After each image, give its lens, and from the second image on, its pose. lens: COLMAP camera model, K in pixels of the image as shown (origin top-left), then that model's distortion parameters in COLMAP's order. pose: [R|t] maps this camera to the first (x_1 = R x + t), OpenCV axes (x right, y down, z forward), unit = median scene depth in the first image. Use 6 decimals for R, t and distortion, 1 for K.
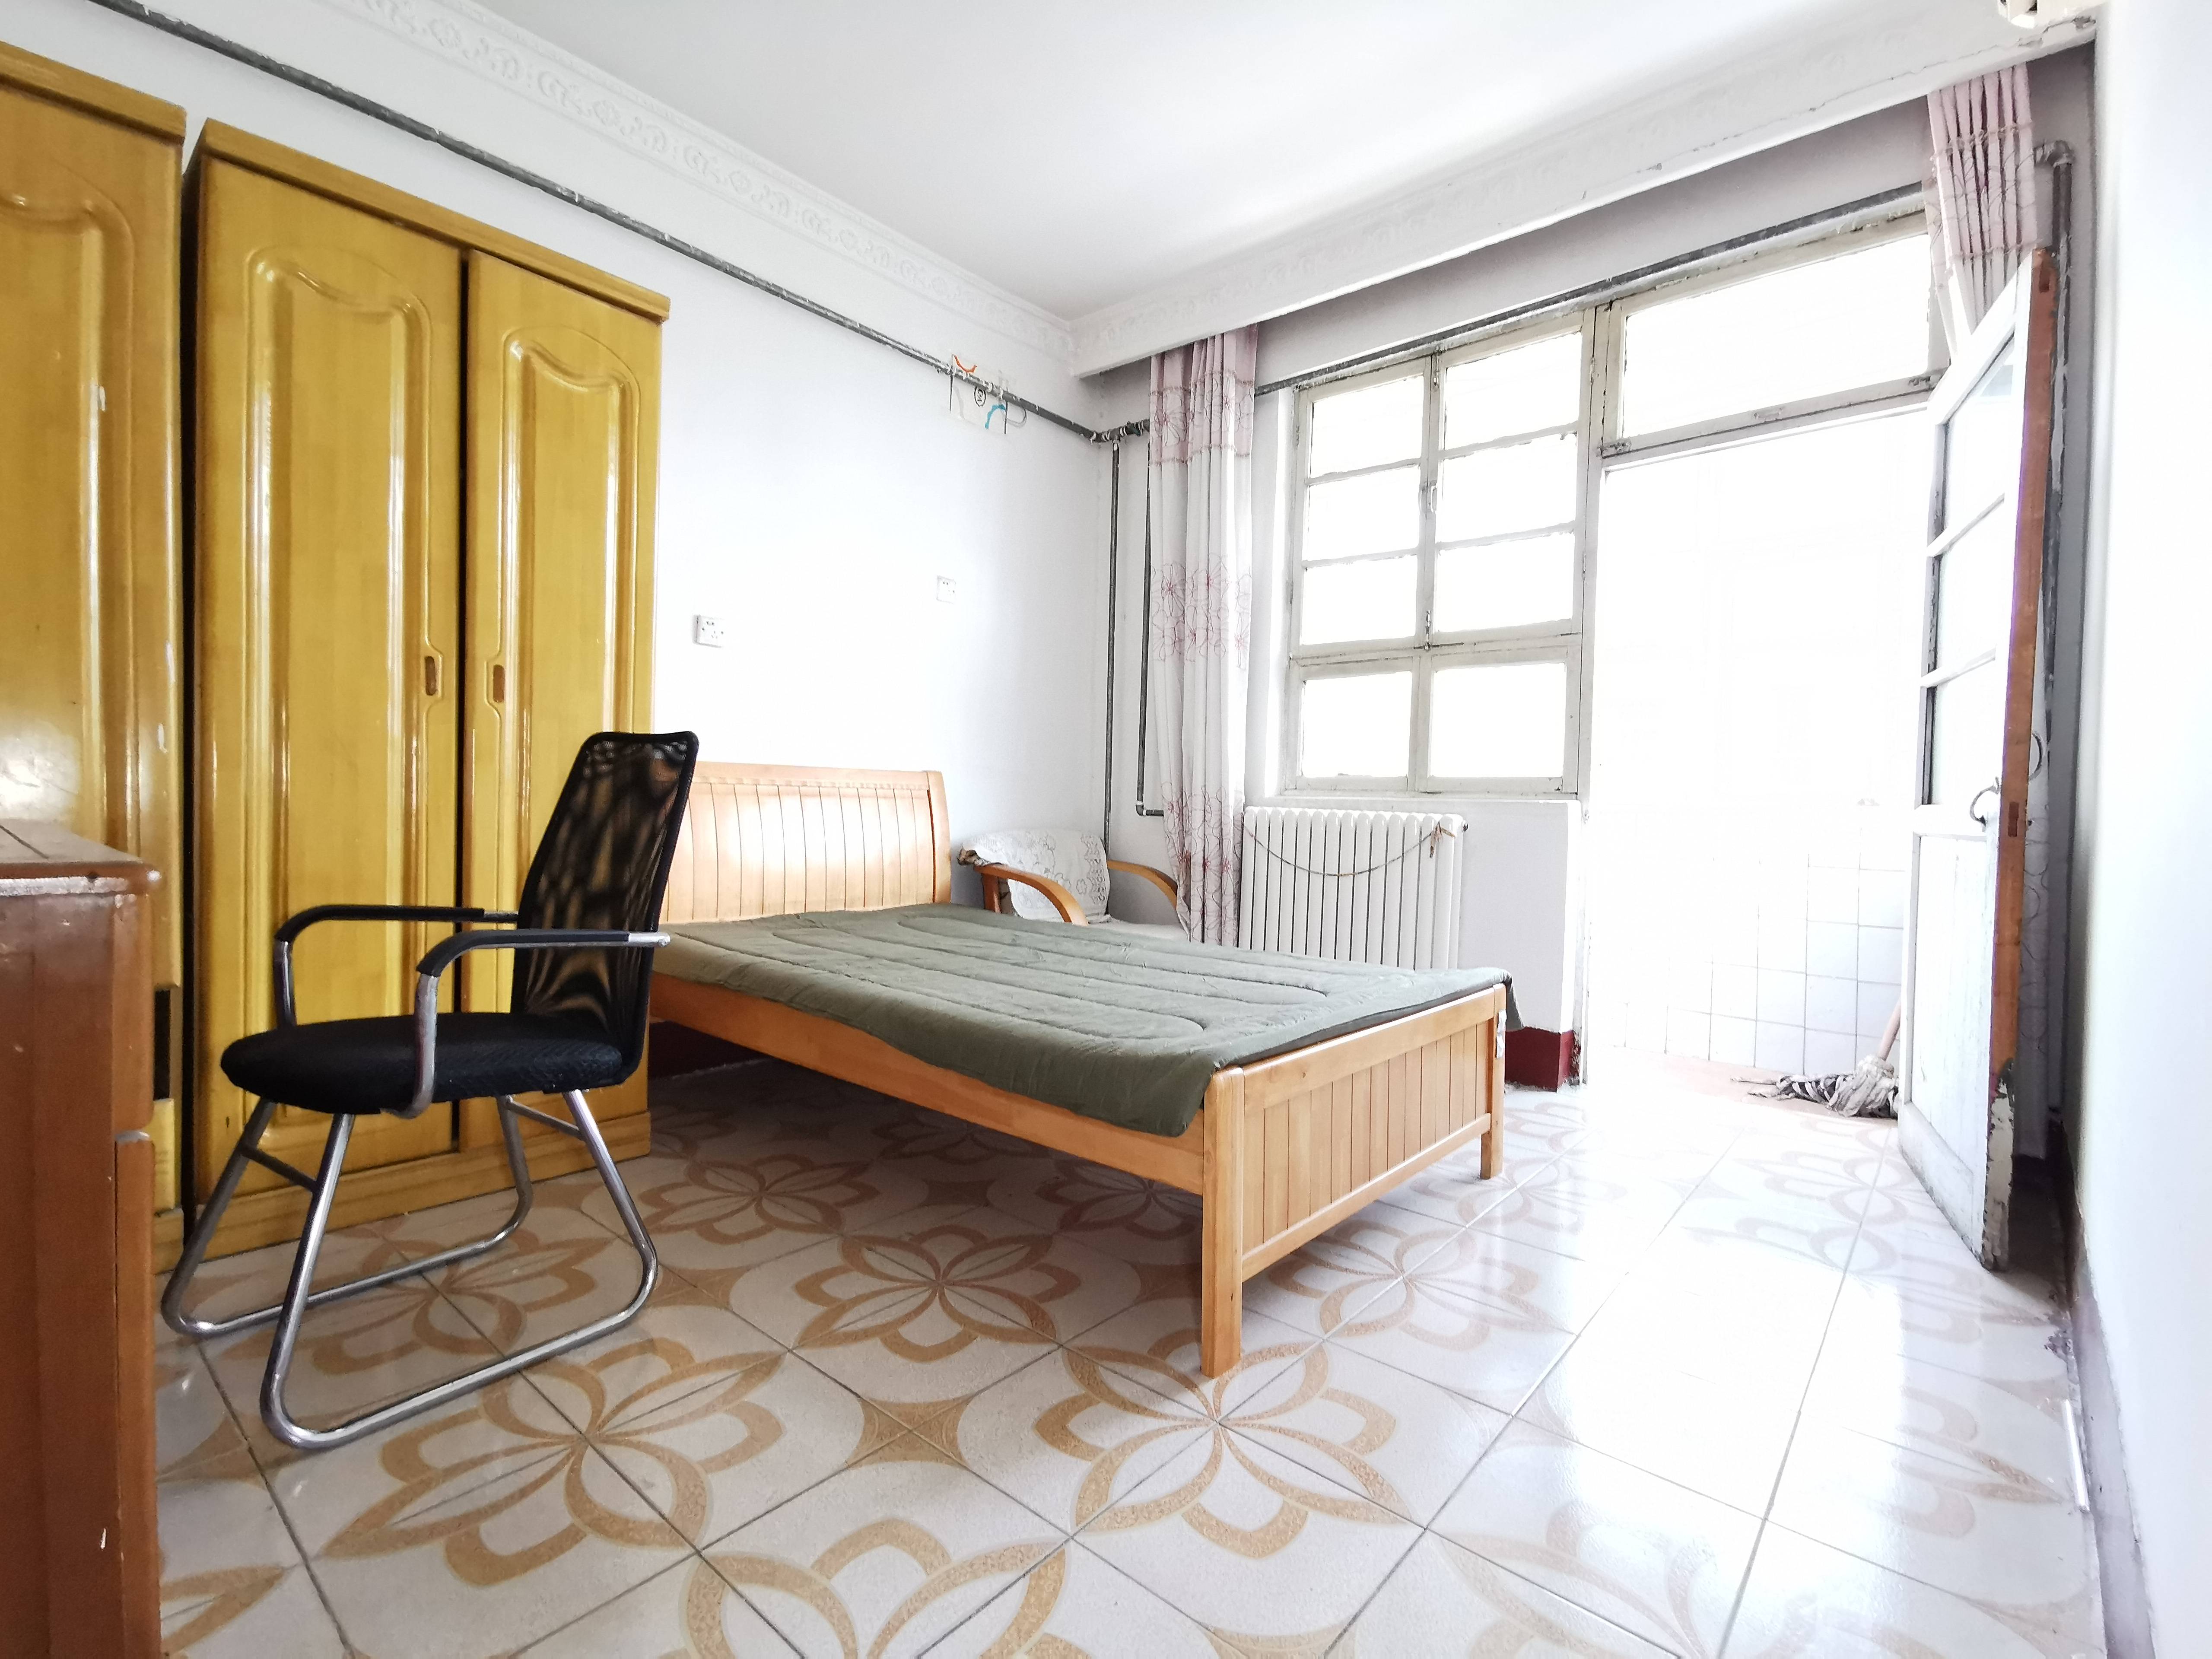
lens RADIAL K [[1036.6, 0, 1111.9], [0, 1036.6, 820.1], [0, 0, 1]] dist [0.014215, 0.005704]
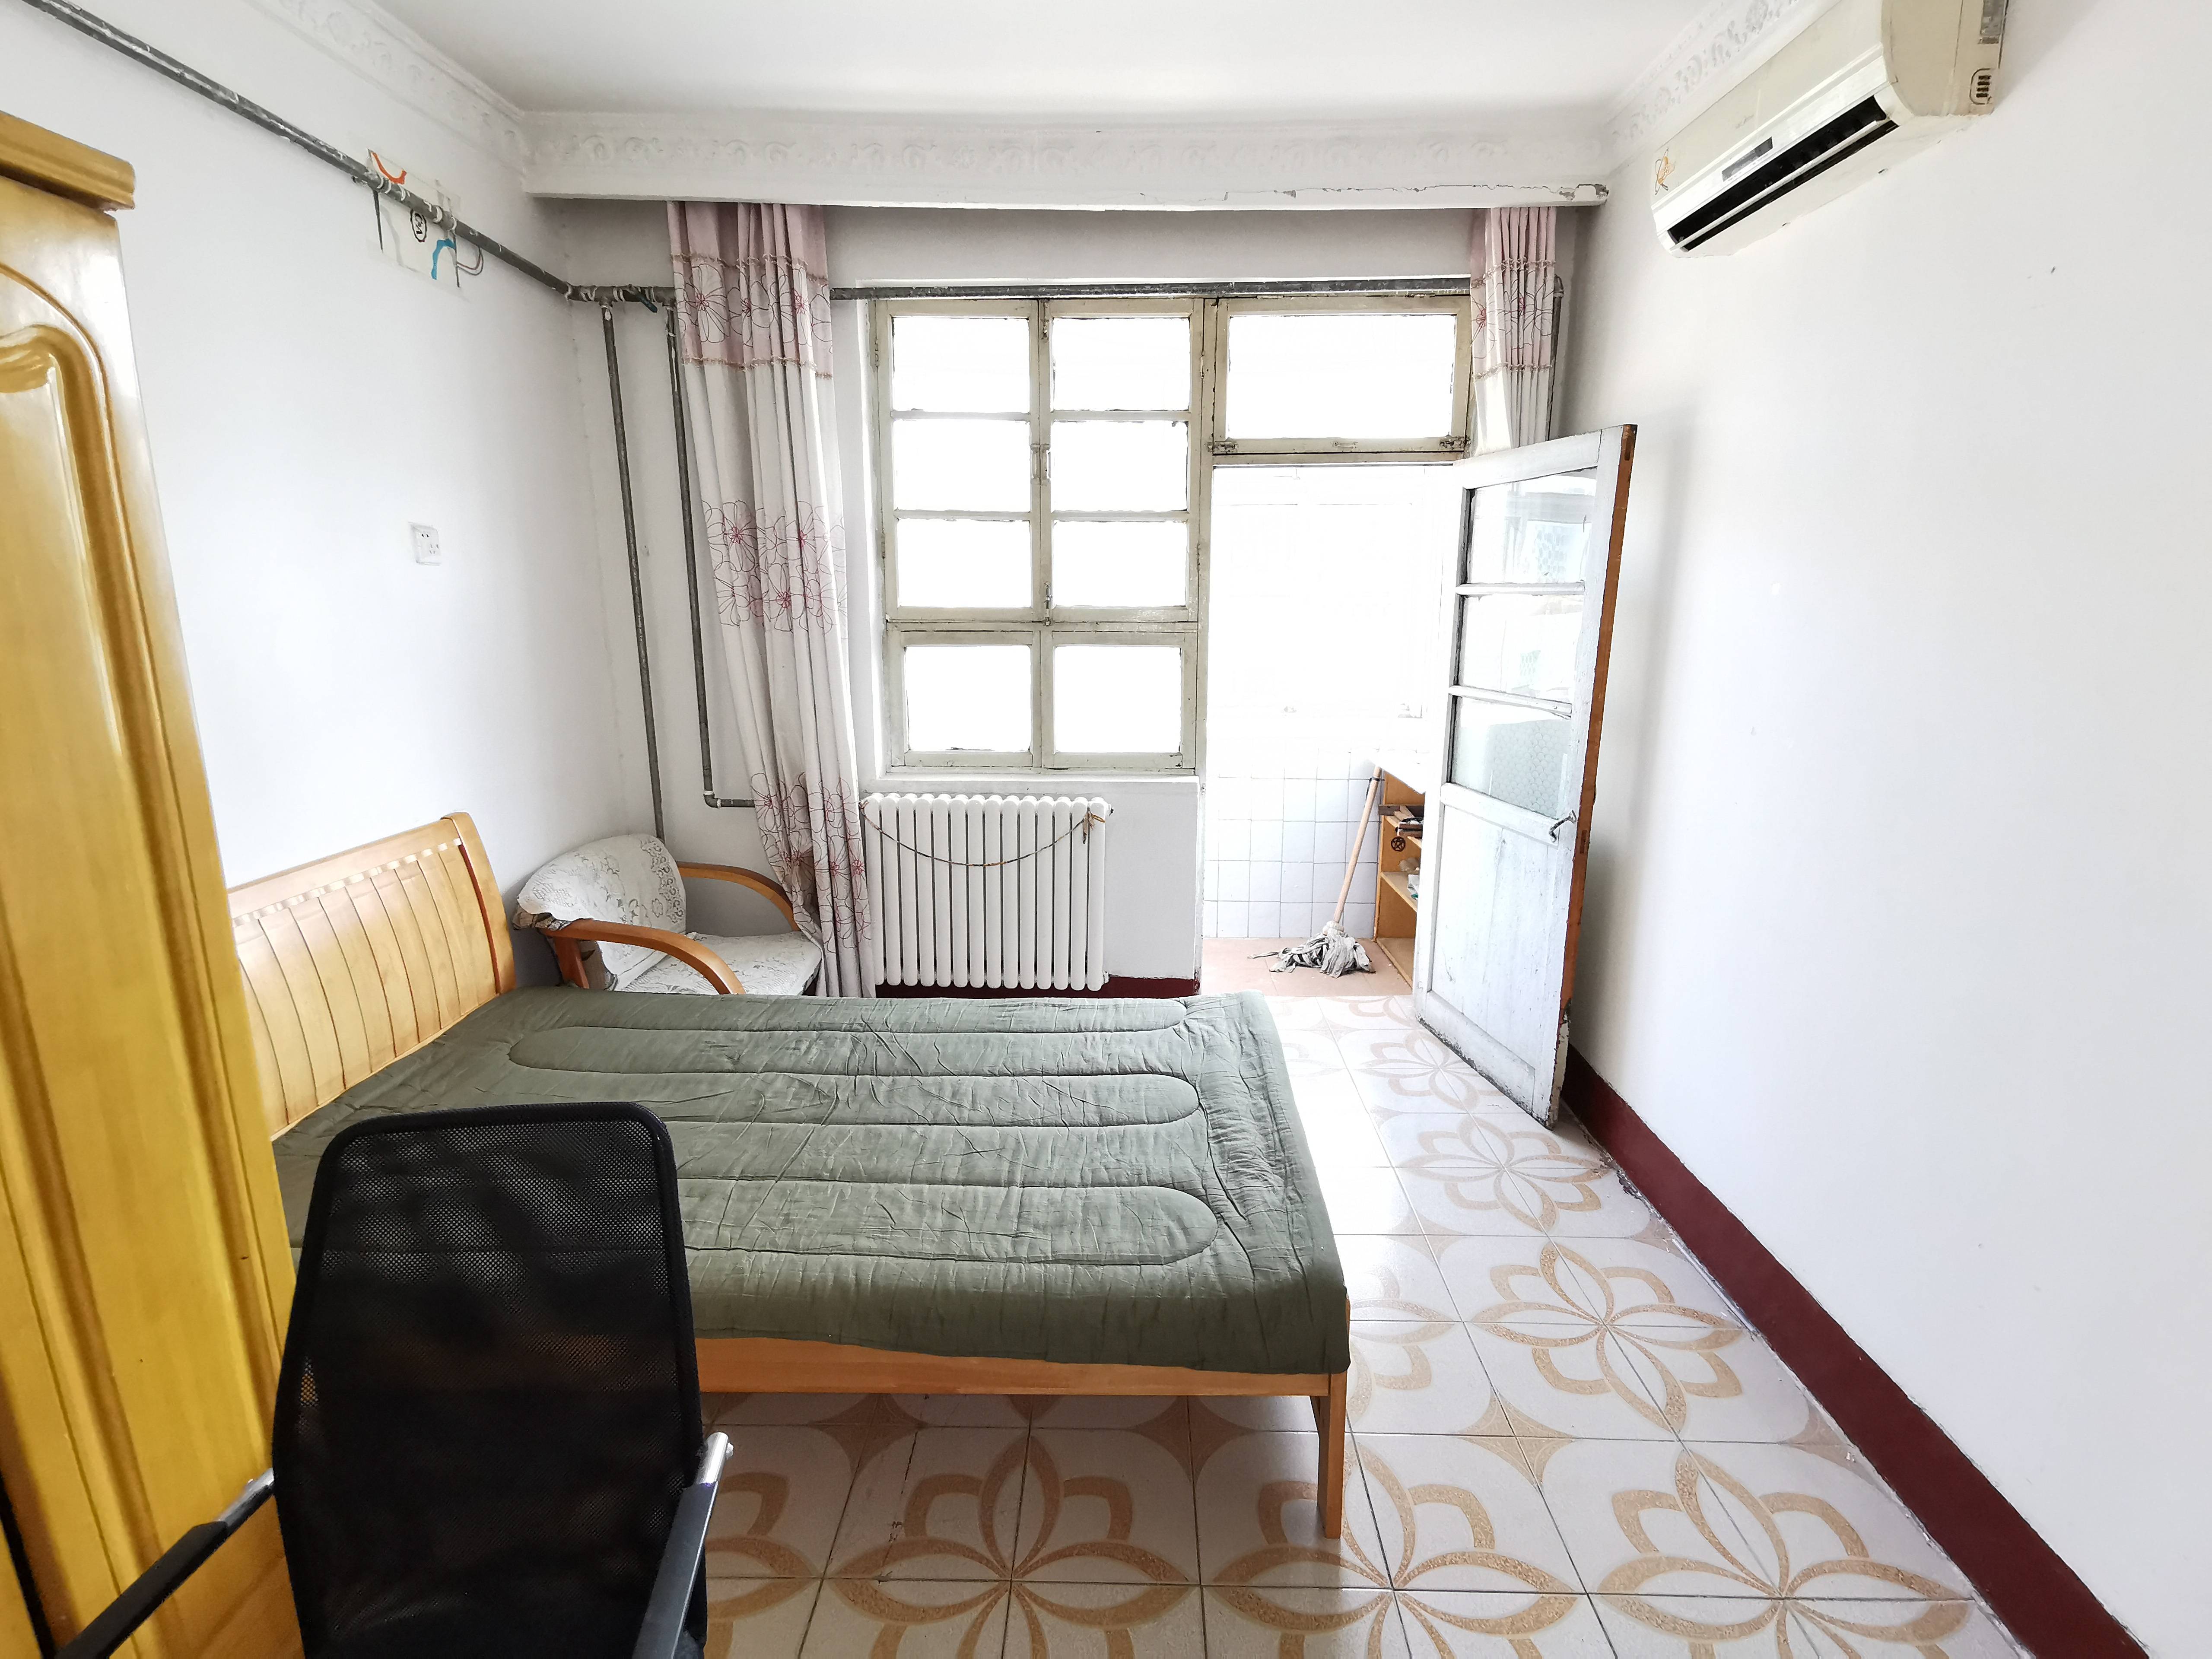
lens RADIAL K [[1036.6, 0, 1111.9], [0, 1036.6, 820.1], [0, 0, 1]] dist [0.014215, 0.005704]
pose [[0.765880, -0.164004, 0.621716, -0.283357], [0.024604, 0.973691, 0.226542, -0.200977], [-0.642513, -0.158207, 0.749765, 0.193144]]
